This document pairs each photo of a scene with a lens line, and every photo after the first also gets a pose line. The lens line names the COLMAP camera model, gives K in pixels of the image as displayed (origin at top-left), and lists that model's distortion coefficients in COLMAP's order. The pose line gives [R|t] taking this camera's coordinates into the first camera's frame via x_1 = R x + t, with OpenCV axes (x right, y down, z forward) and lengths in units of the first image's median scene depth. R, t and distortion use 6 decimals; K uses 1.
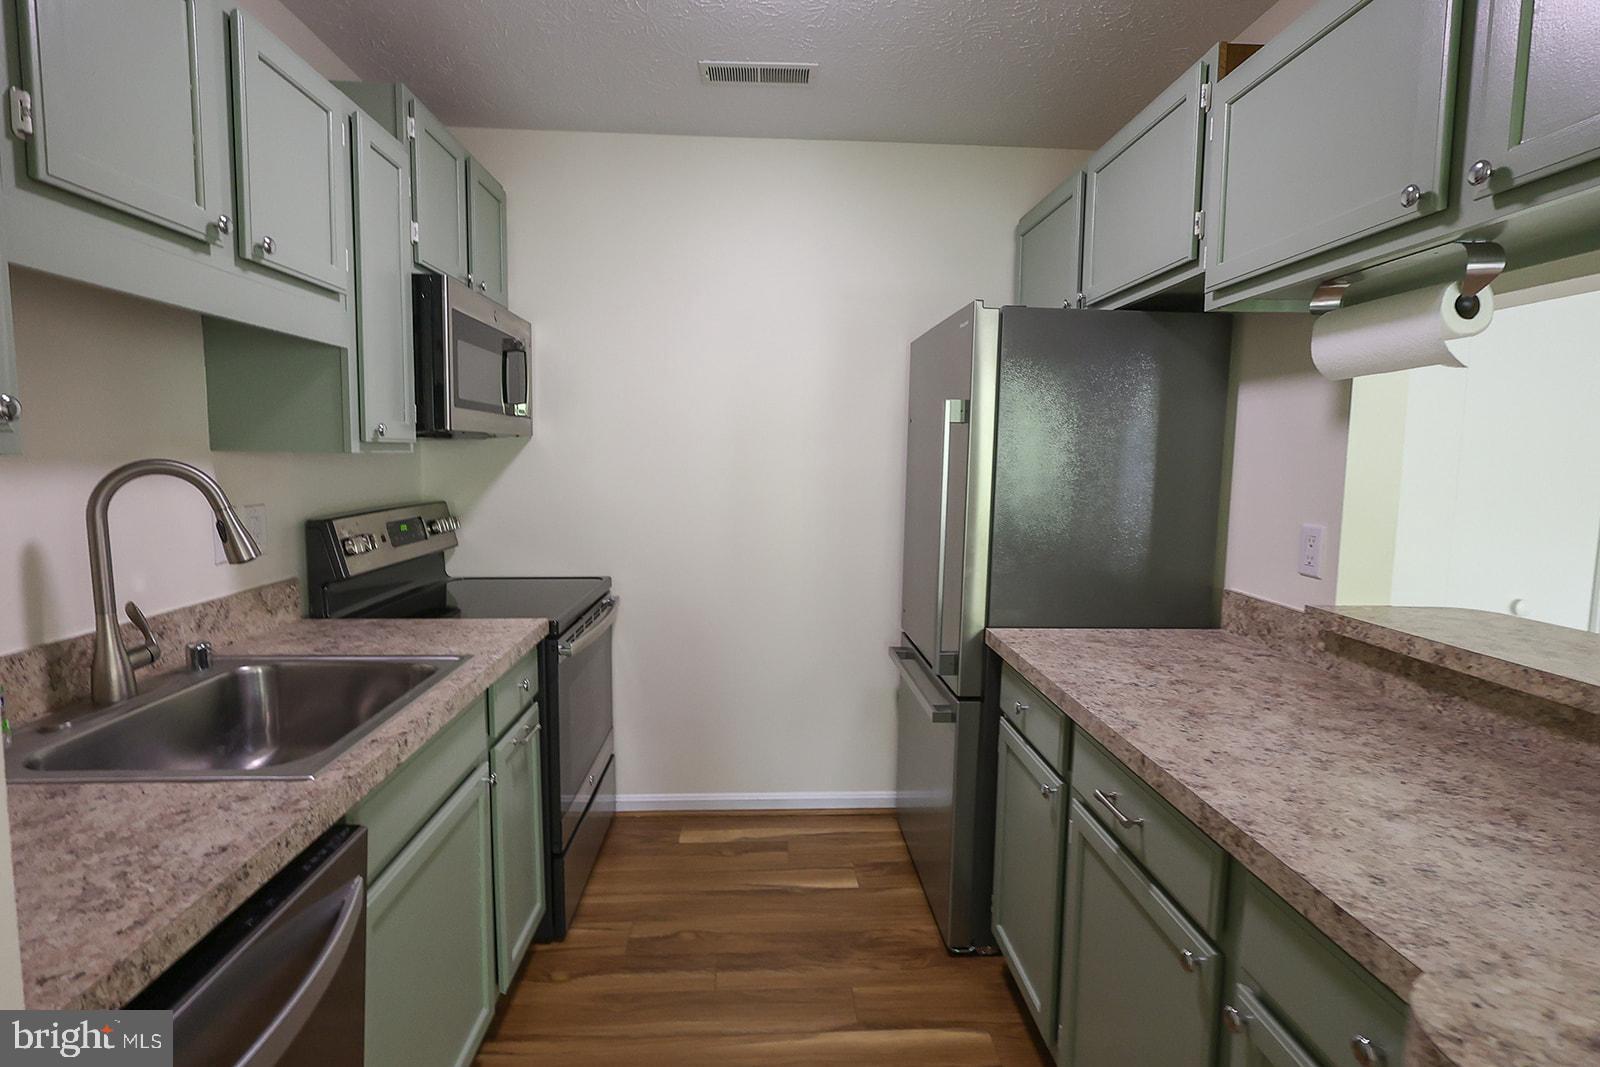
lens RADIAL K [[767.9, 0, 803.7], [0, 767.9, 526.2], [0, 0, 1]] dist [-0.003062, 0.000036]
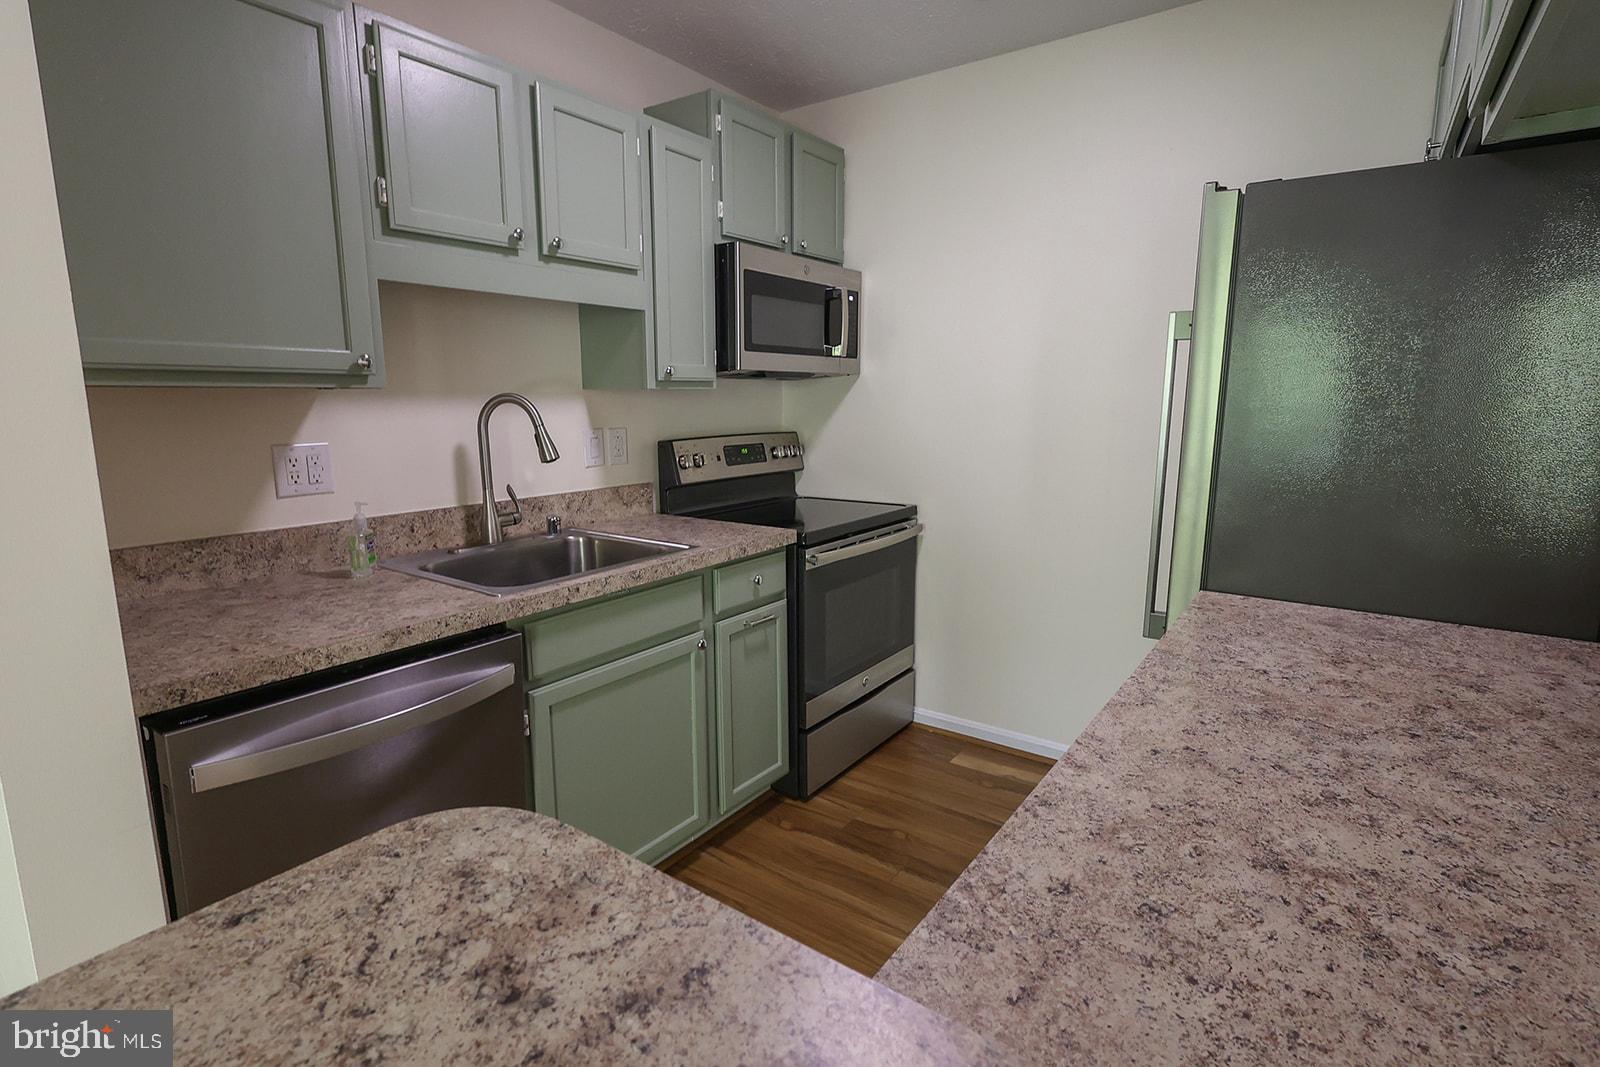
lens RADIAL K [[770.7, 0, 801.4], [0, 770.7, 527.4], [0, 0, 1]] dist [-0.003494, 0.000655]
pose [[0.777328, 0.091692, -0.622378, 0.561806], [-0.045857, 0.994948, 0.089307, 0.015533], [0.627422, -0.040881, 0.777605, 0.124014]]
